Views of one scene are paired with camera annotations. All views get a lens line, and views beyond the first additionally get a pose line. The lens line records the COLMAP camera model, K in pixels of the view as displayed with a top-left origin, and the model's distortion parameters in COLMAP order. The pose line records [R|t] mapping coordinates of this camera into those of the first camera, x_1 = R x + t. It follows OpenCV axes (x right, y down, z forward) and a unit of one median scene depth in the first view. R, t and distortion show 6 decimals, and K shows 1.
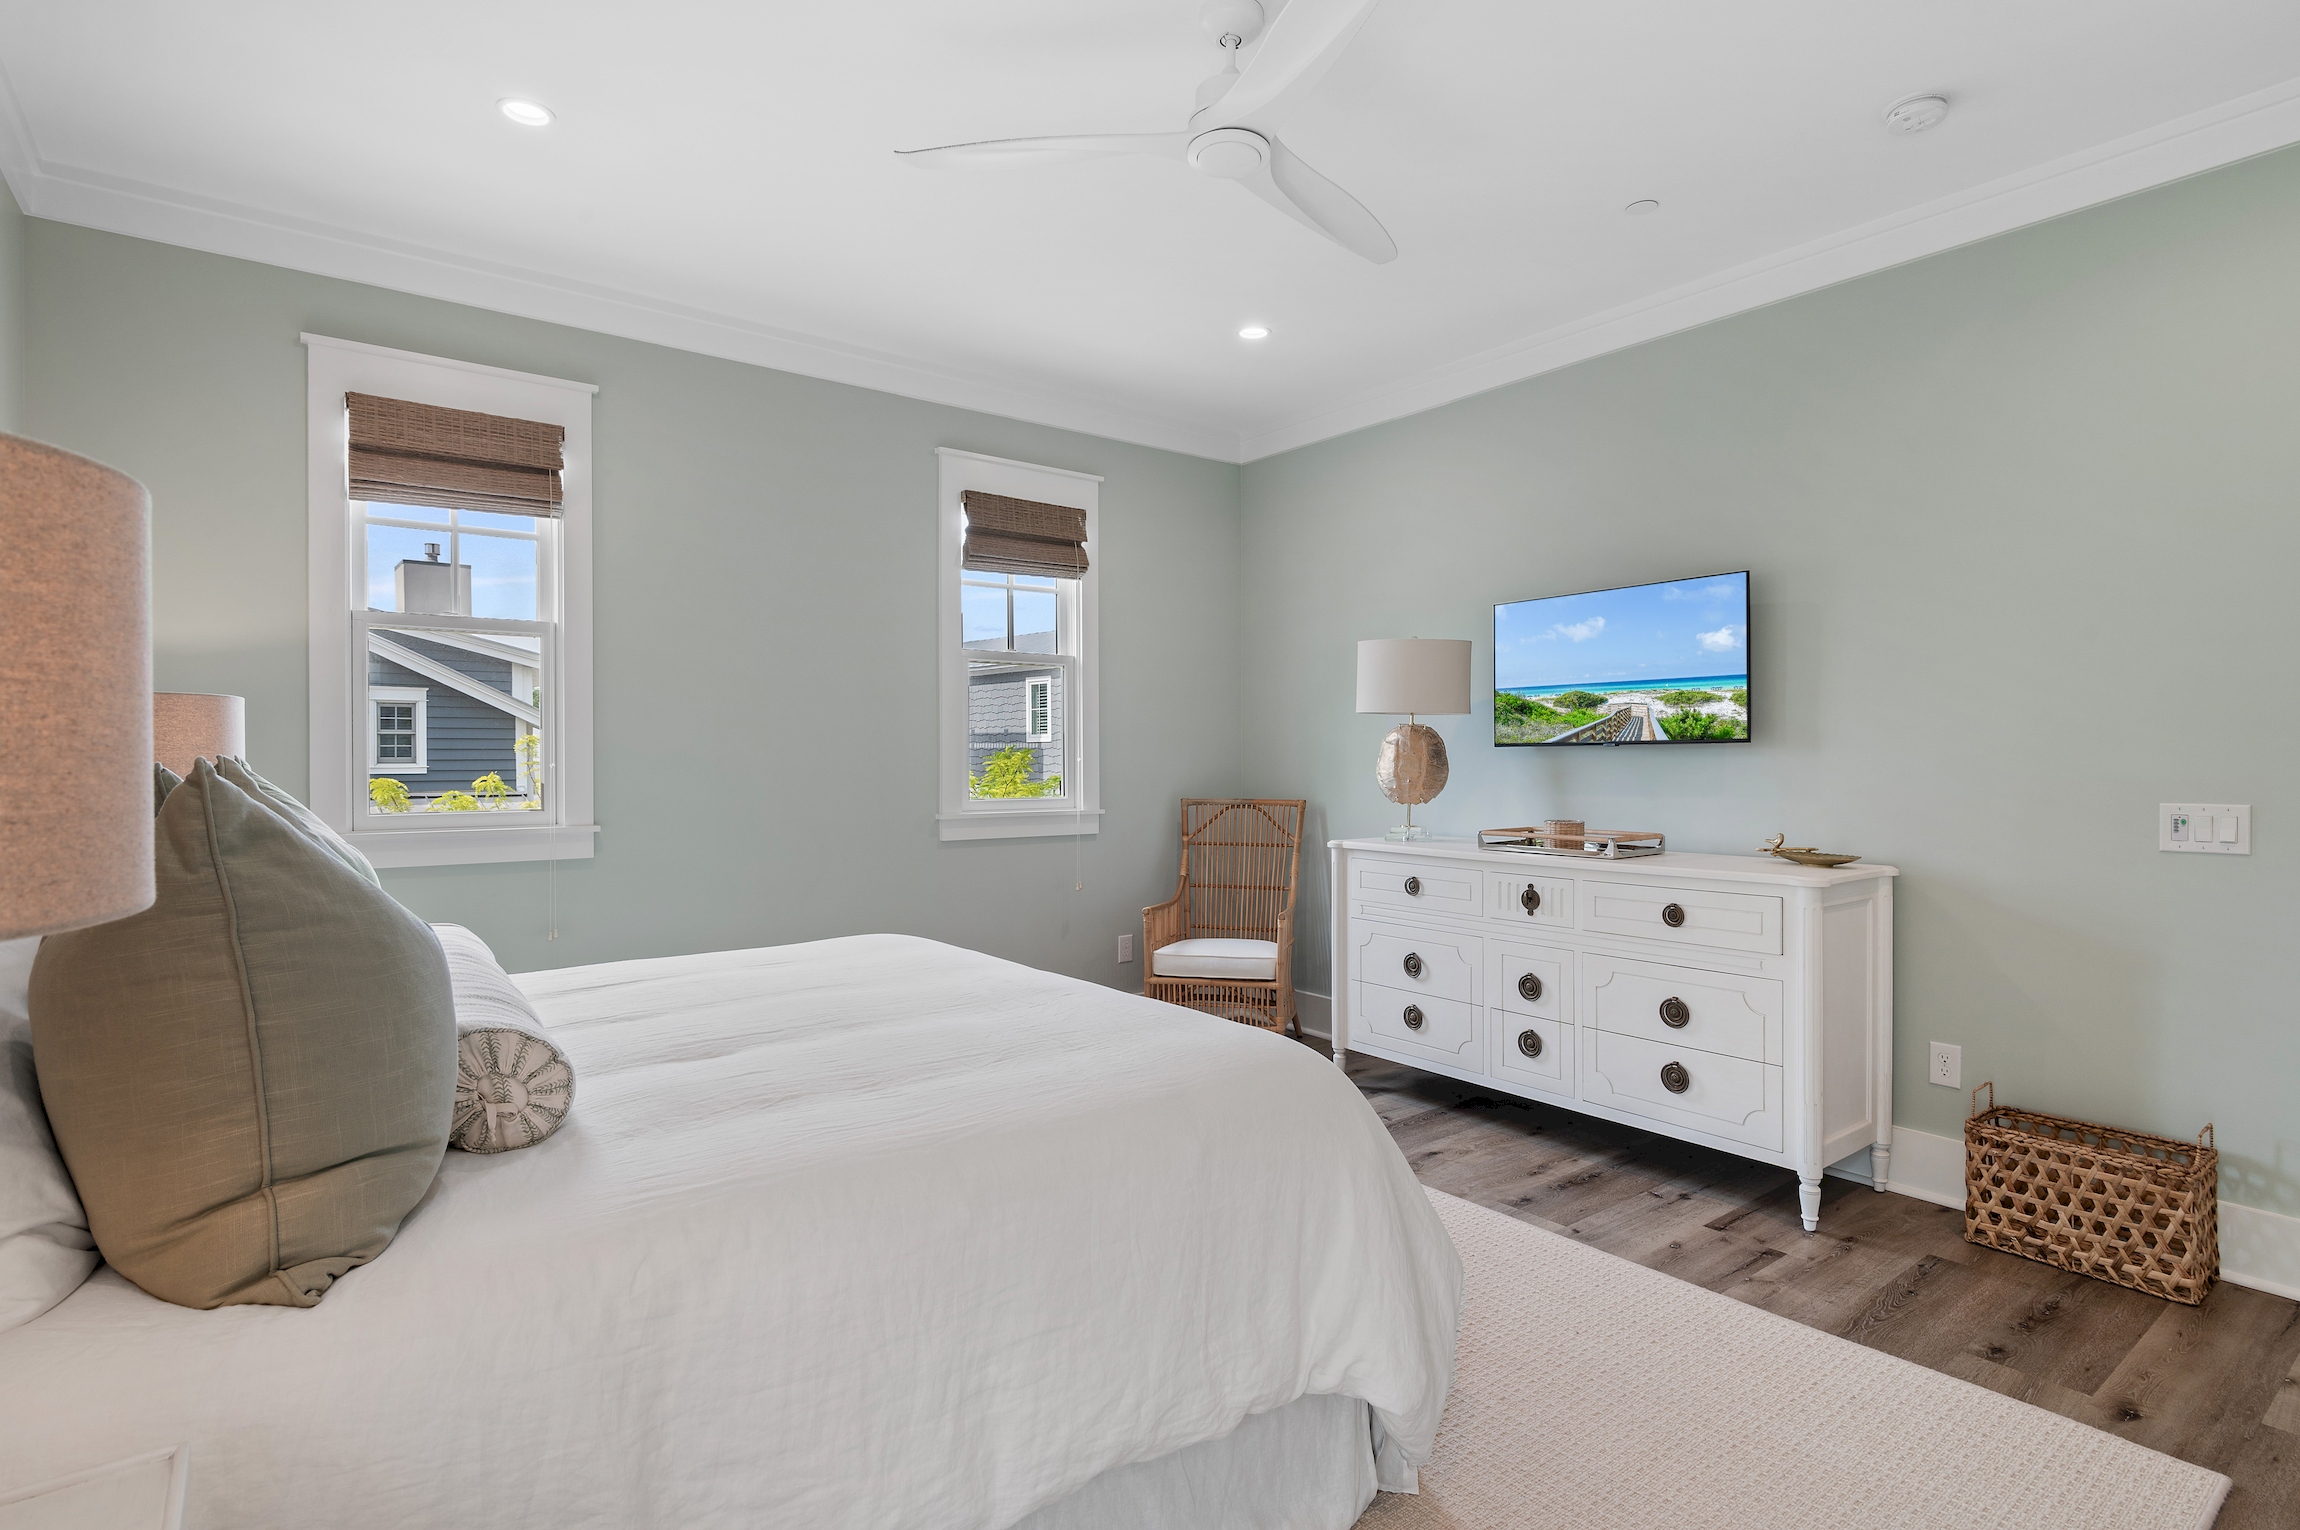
lens RADIAL K [[1157.3, 0, 1150.0], [0, 1157.3, 765.0], [0, 0, 1]] dist [-0.002322, -0.001124]
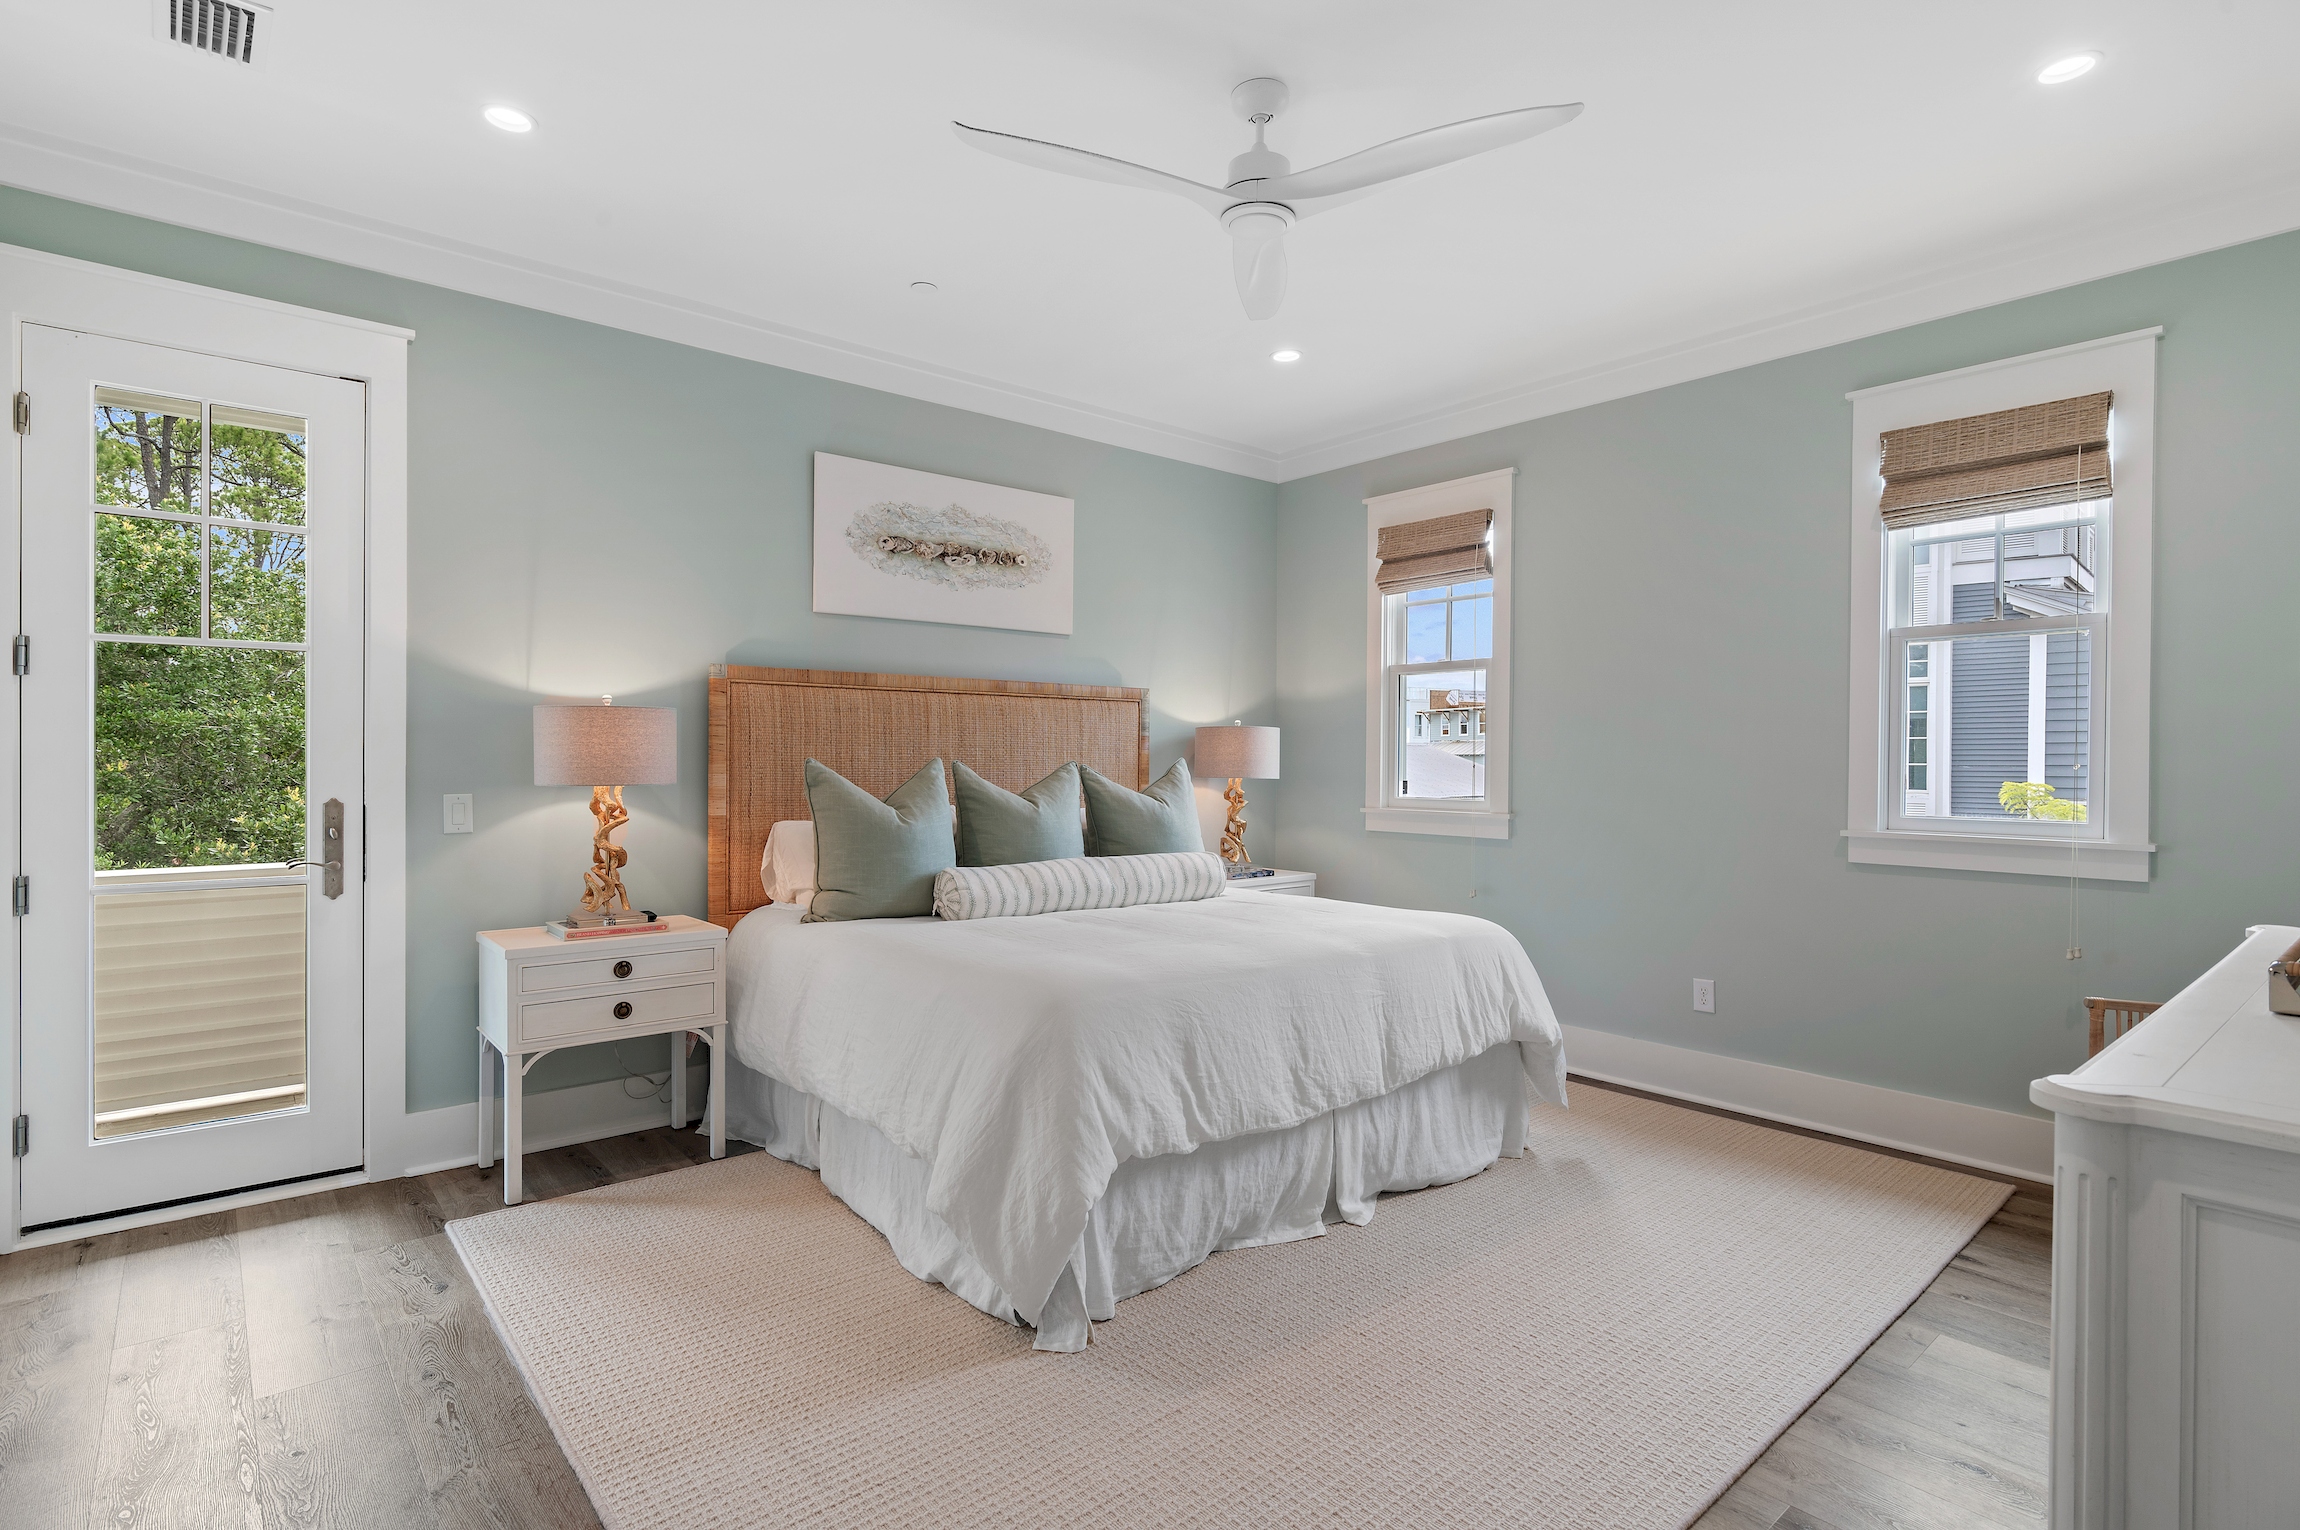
lens RADIAL K [[1136.7, 0, 1145.8], [0, 1136.7, 773.5], [0, 0, 1]] dist [-0.000649, -0.000309]
pose [[0.042397, 0.010546, -0.999045, 0.602254], [-0.014680, 0.999843, 0.009932, 0.000445], [0.998993, 0.014245, 0.042546, 0.442331]]
